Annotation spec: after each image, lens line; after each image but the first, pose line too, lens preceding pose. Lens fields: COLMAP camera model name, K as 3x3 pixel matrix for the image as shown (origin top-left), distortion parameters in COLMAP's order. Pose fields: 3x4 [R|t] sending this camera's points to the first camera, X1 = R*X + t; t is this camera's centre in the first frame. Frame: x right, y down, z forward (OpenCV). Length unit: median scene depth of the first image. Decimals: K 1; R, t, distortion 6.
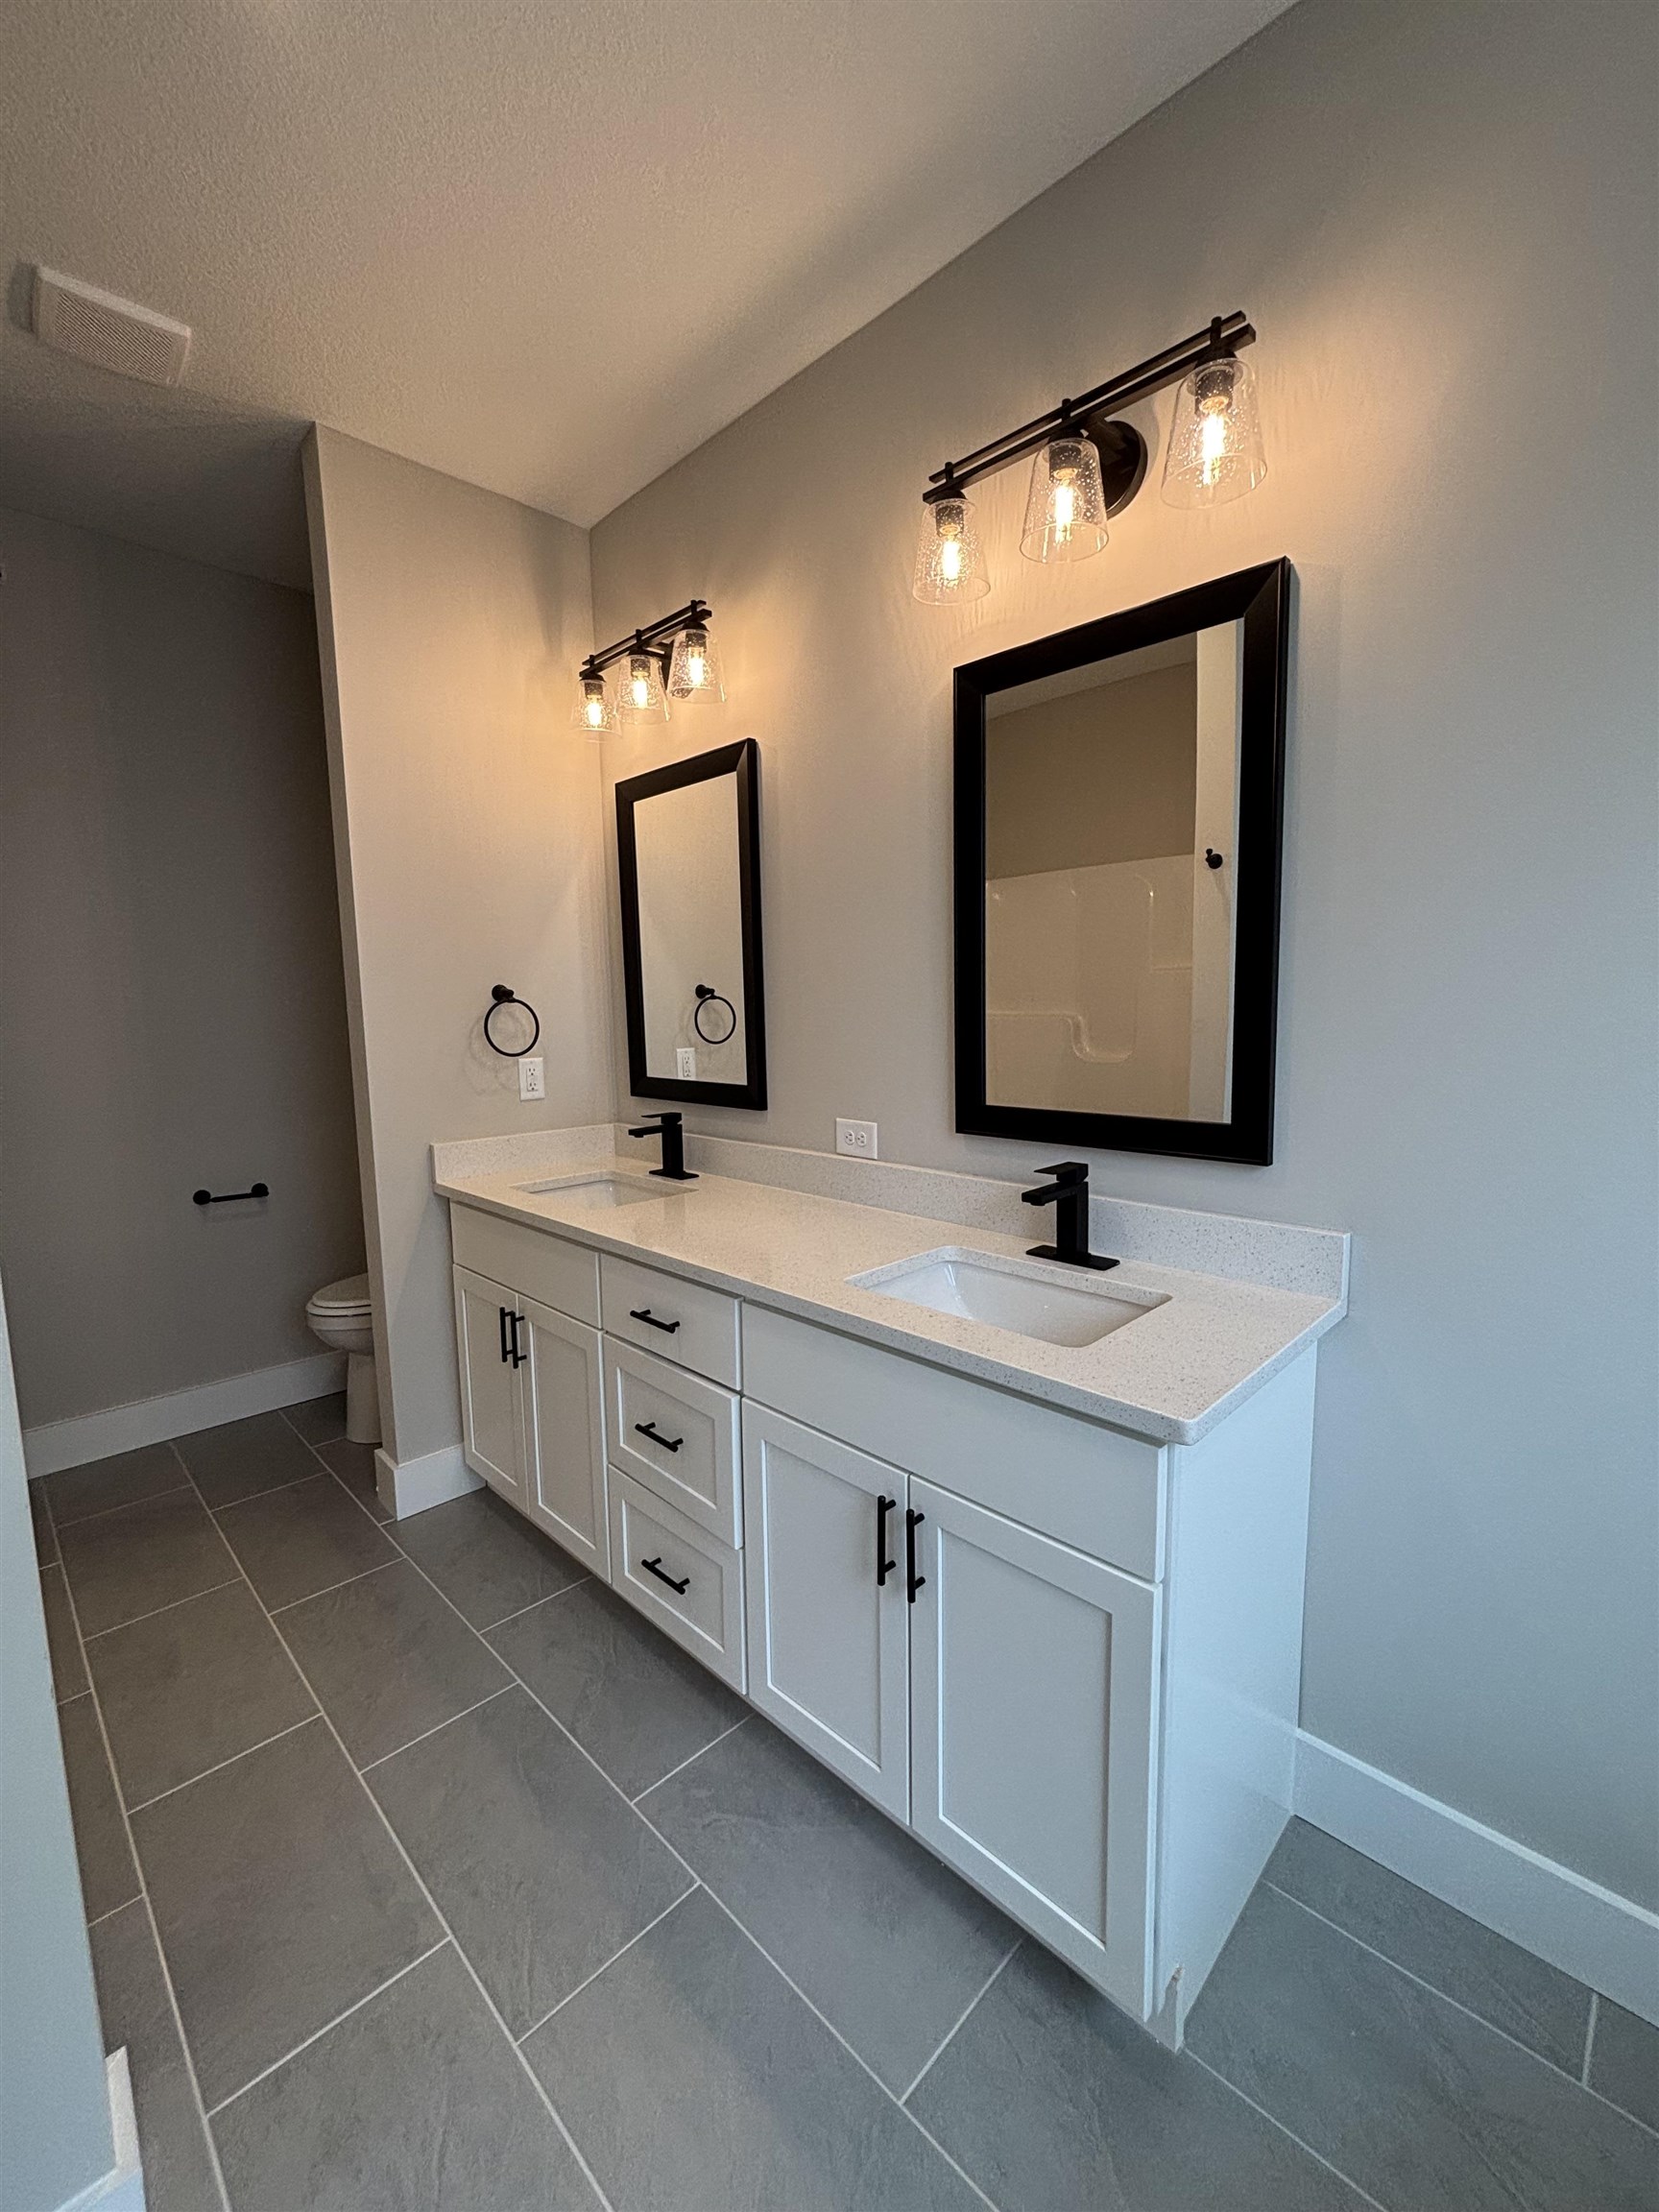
lens RADIAL K [[894.6, 0, 835.7], [0, 894.6, 1104.4], [0, 0, 1]] dist [-0.006758, 0.000631]
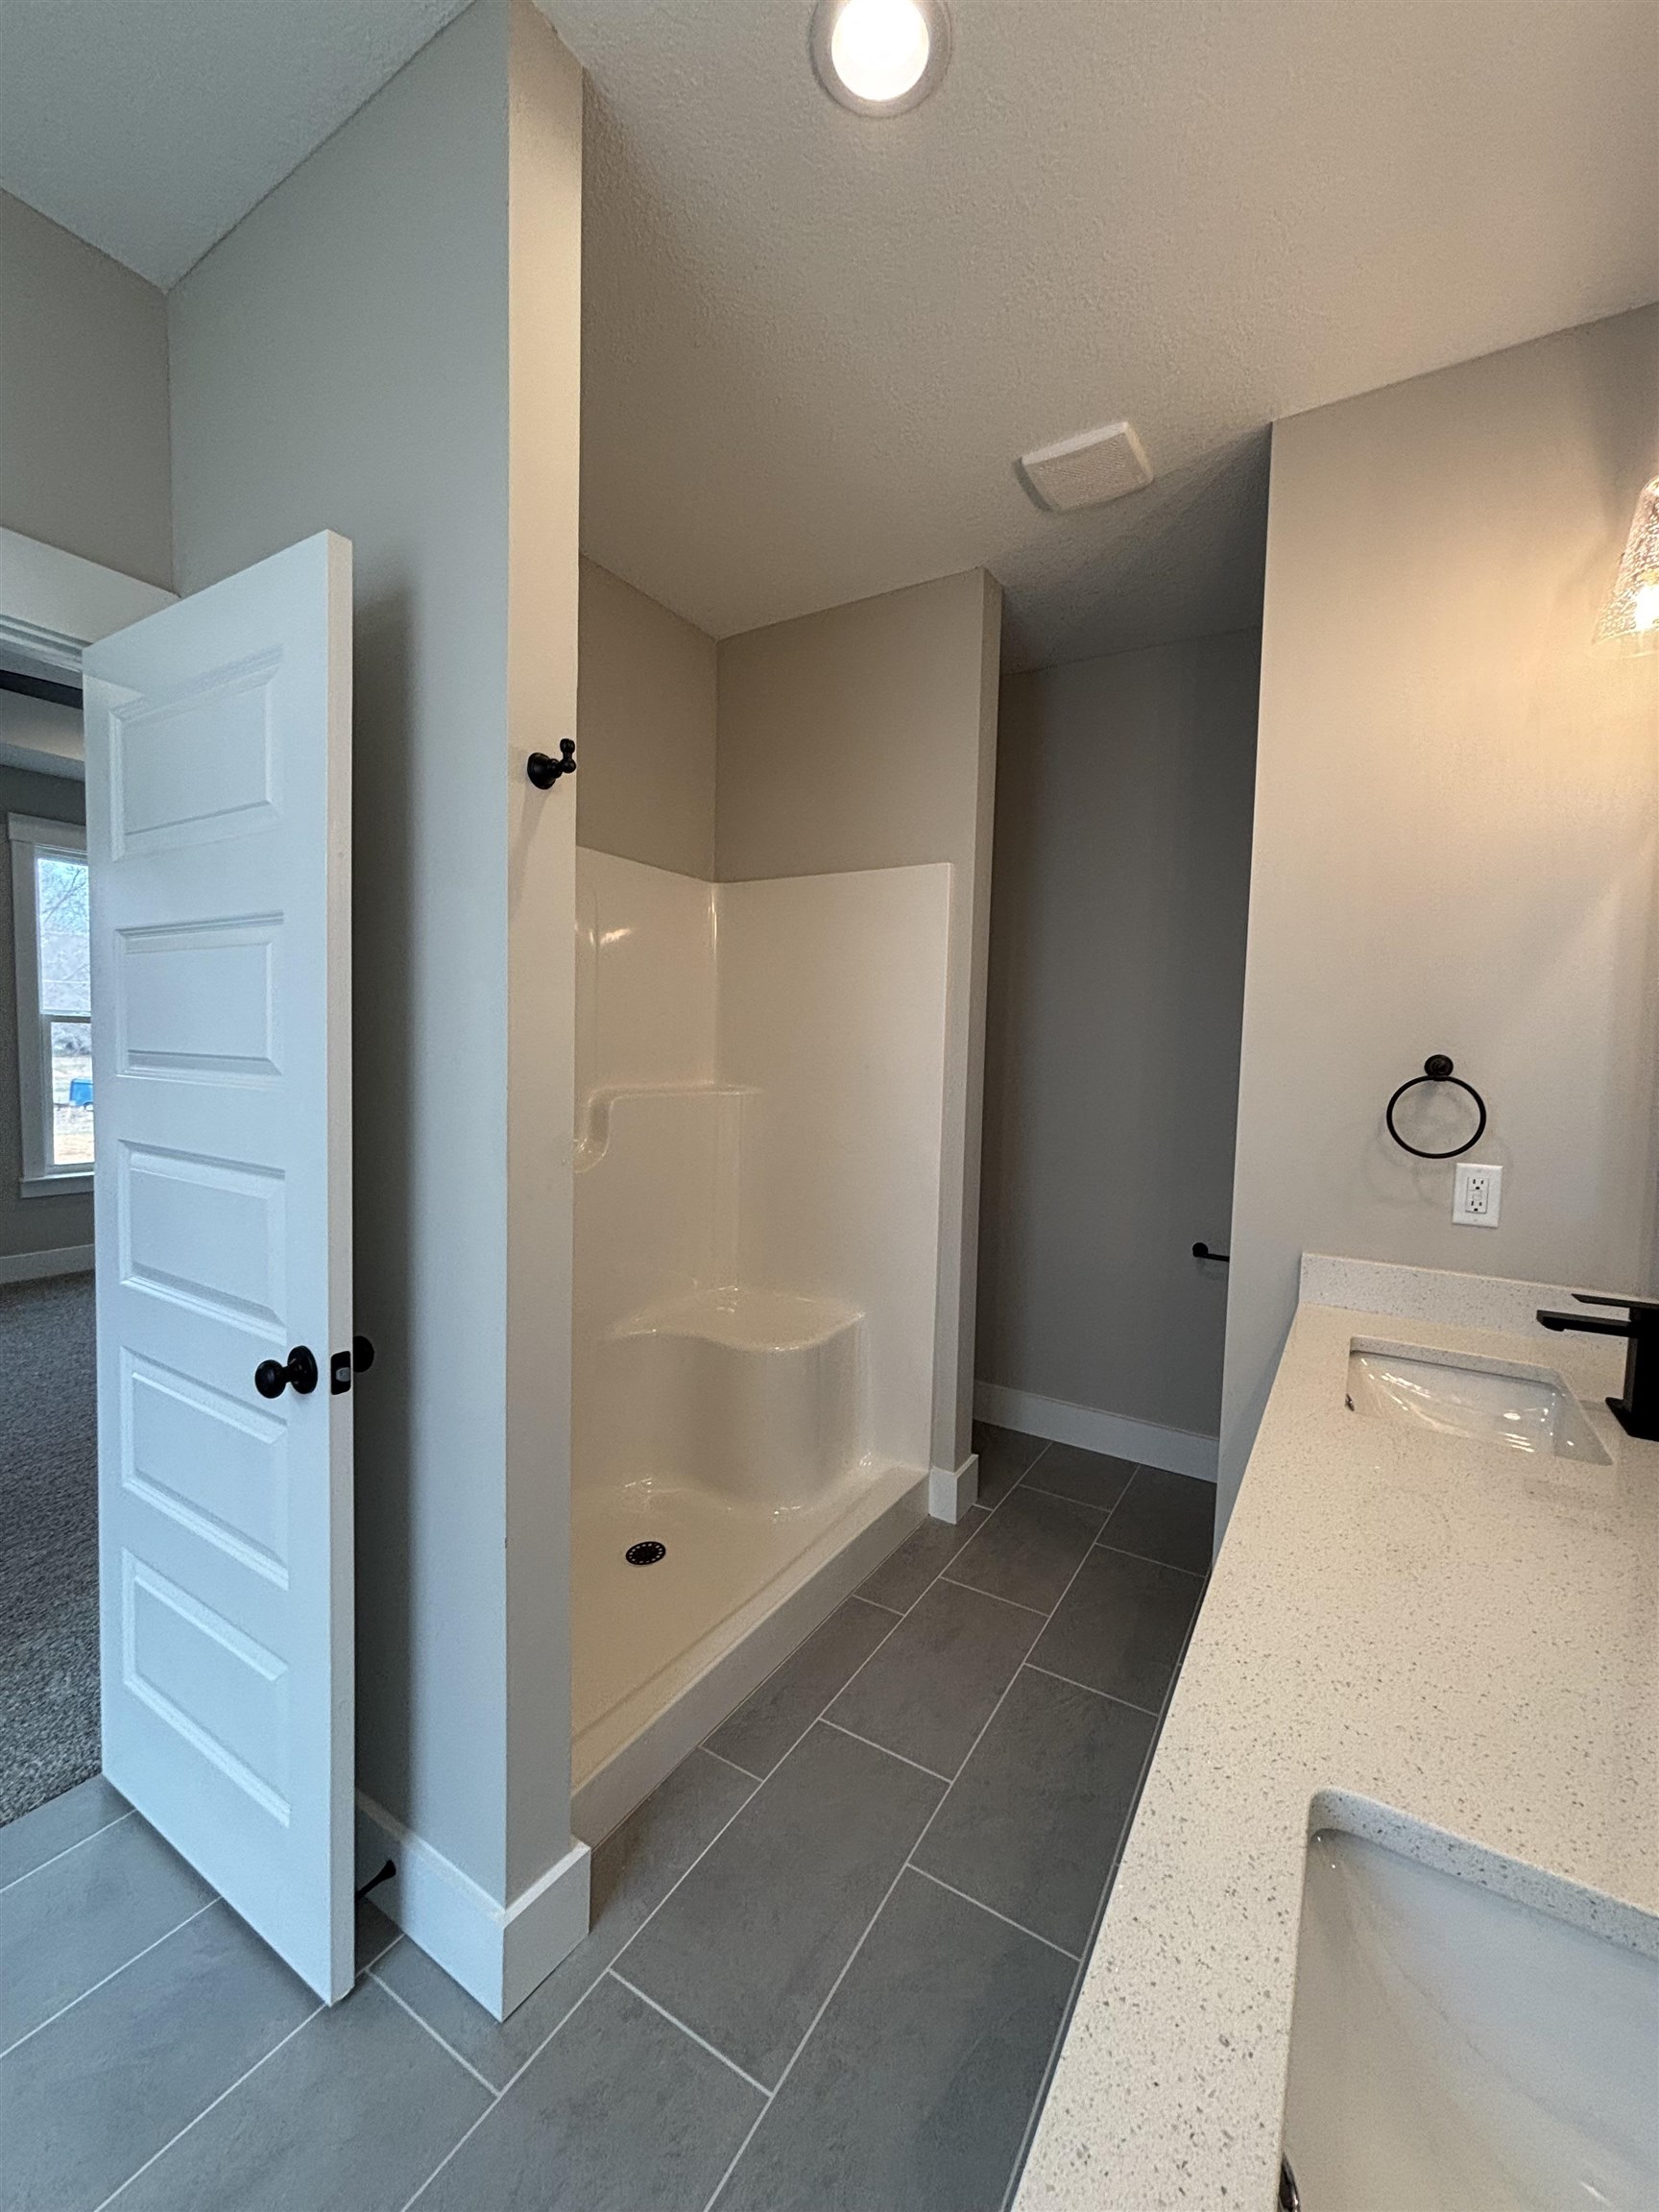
lens RADIAL K [[894.6, 0, 830.9], [0, 894.6, 1106.3], [0, 0, 1]] dist [-0.006758, 0.000631]
pose [[0.230712, 0.087261, -0.969101, 0.233848], [-0.135840, 0.989106, 0.056723, -0.081490], [0.963493, 0.118556, 0.240052, 0.442580]]
